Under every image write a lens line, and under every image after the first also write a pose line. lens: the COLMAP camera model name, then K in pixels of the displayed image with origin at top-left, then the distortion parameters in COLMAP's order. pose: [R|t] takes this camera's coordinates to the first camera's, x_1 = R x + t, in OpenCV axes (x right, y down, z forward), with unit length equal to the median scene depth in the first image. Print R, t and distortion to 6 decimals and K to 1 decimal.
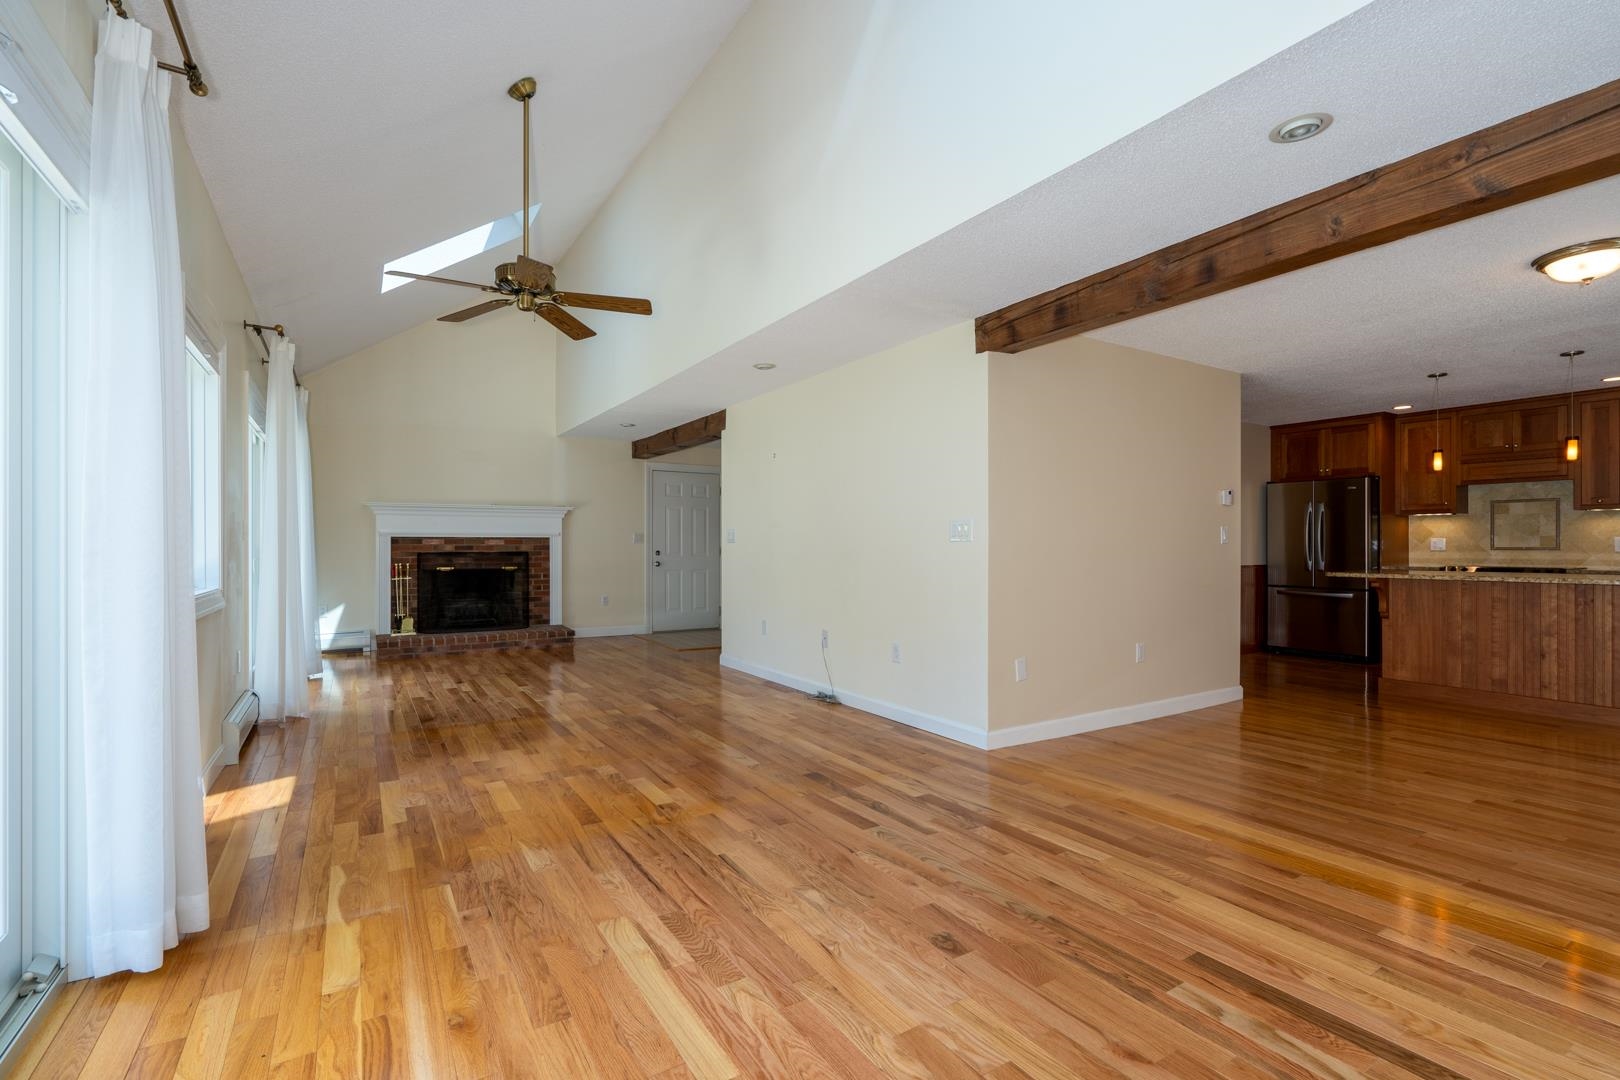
lens RADIAL K [[736.6, 0, 805.4], [0, 736.6, 548.5], [0, 0, 1]] dist [-0.001941, -0.000408]
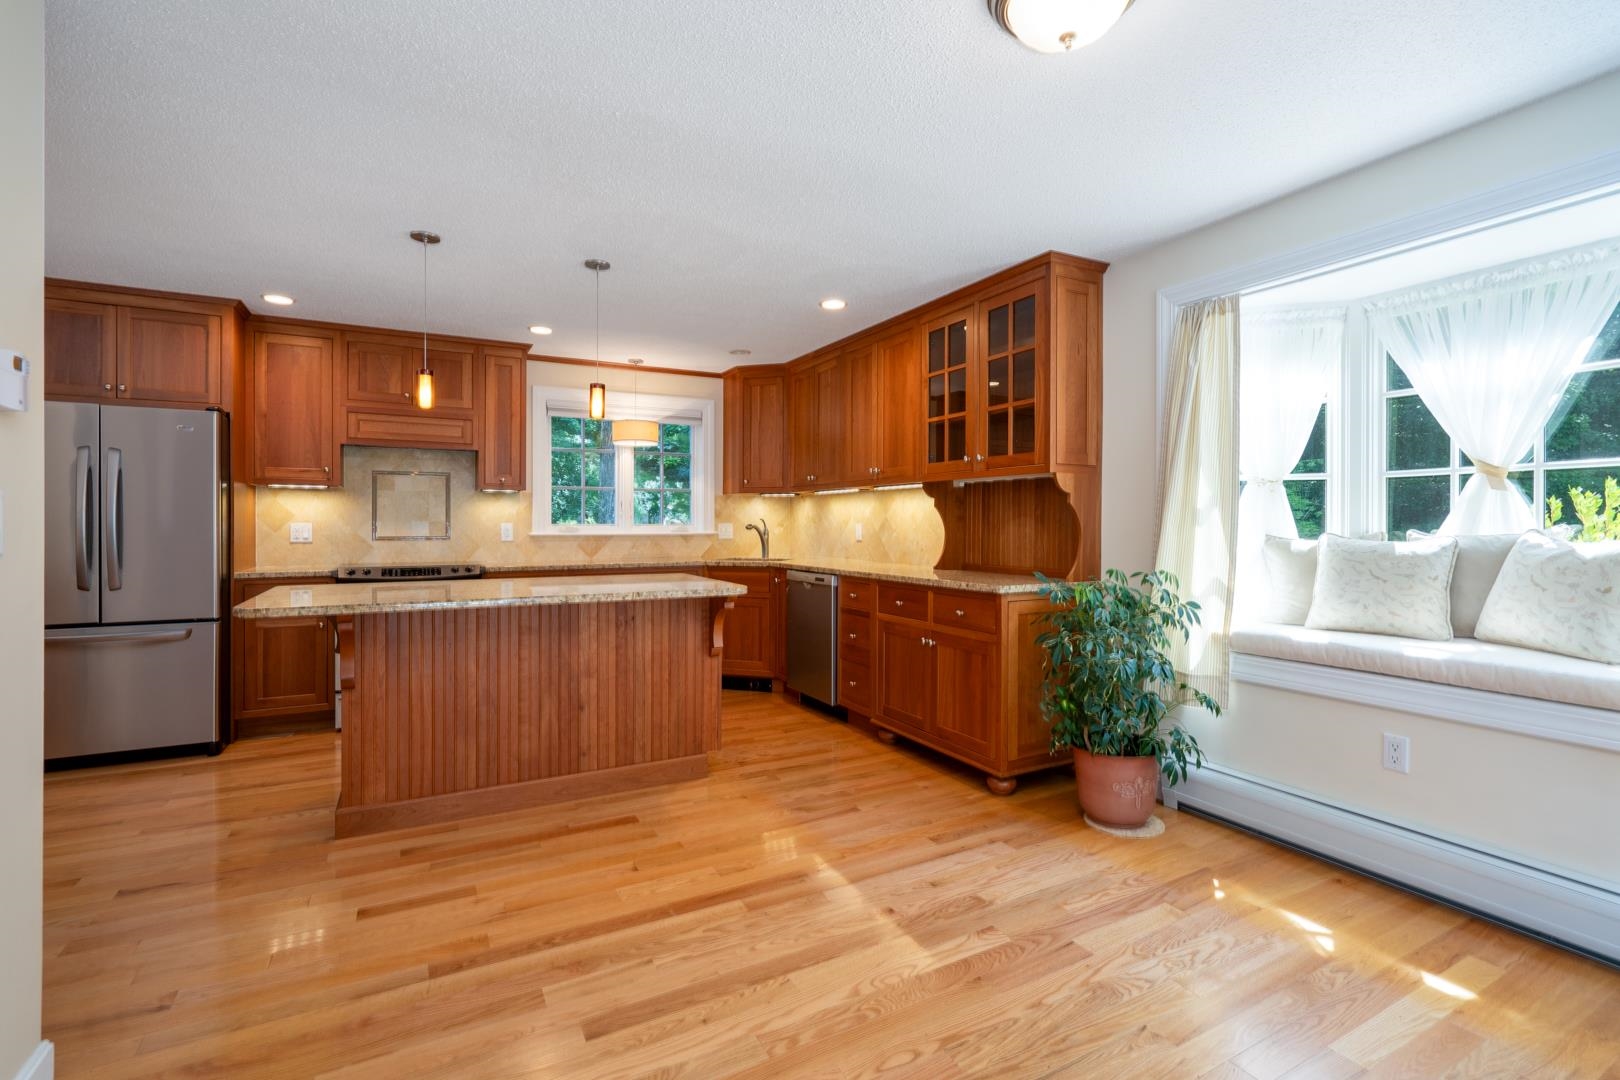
lens RADIAL K [[749.0, 0, 809.2], [0, 749.0, 527.0], [0, 0, 1]] dist [-0.002594, 0.000011]
pose [[0.068413, -0.005136, 0.997644, 0.268768], [-0.000966, 0.999986, 0.005214, -0.016716], [-0.997657, -0.001320, 0.068407, 0.586766]]
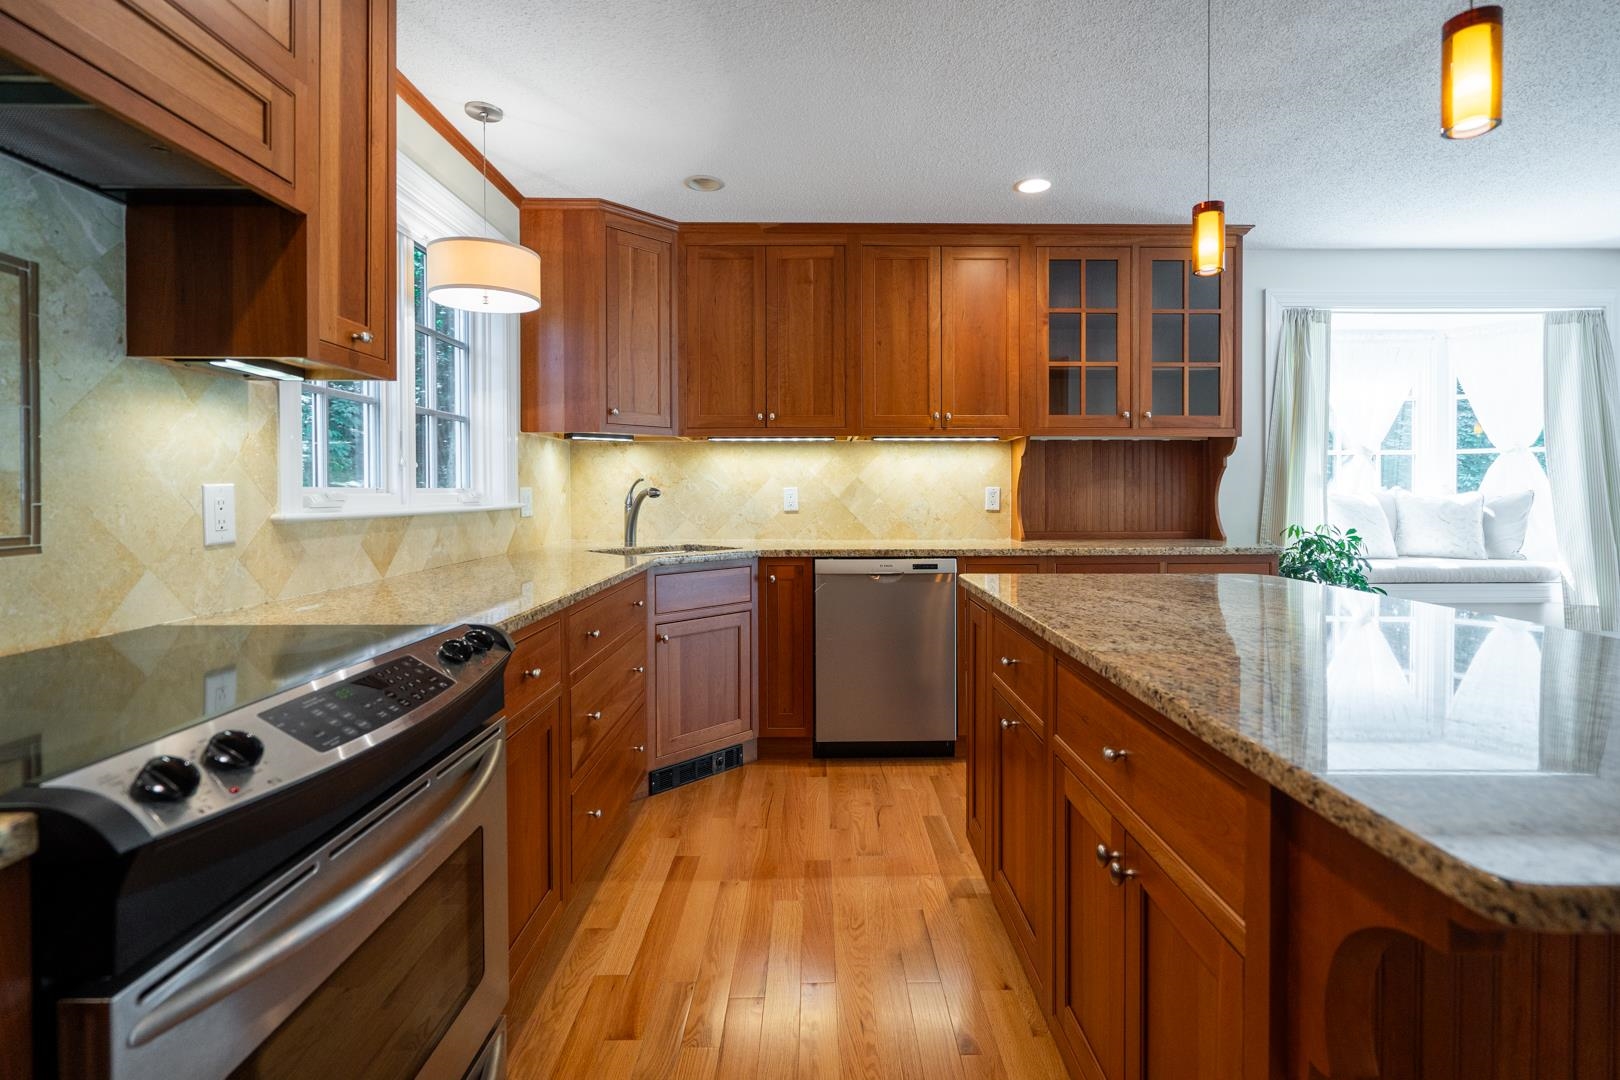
lens RADIAL K [[760.4, 0, 830.5], [0, 760.4, 497.8], [0, 0, 1]] dist [-0.001266, -0.000056]
pose [[-0.859796, -0.004021, 0.510622, 0.794327], [0.001227, 0.999950, 0.009941, -0.013335], [-0.510636, 0.009174, -0.859748, 1.103985]]
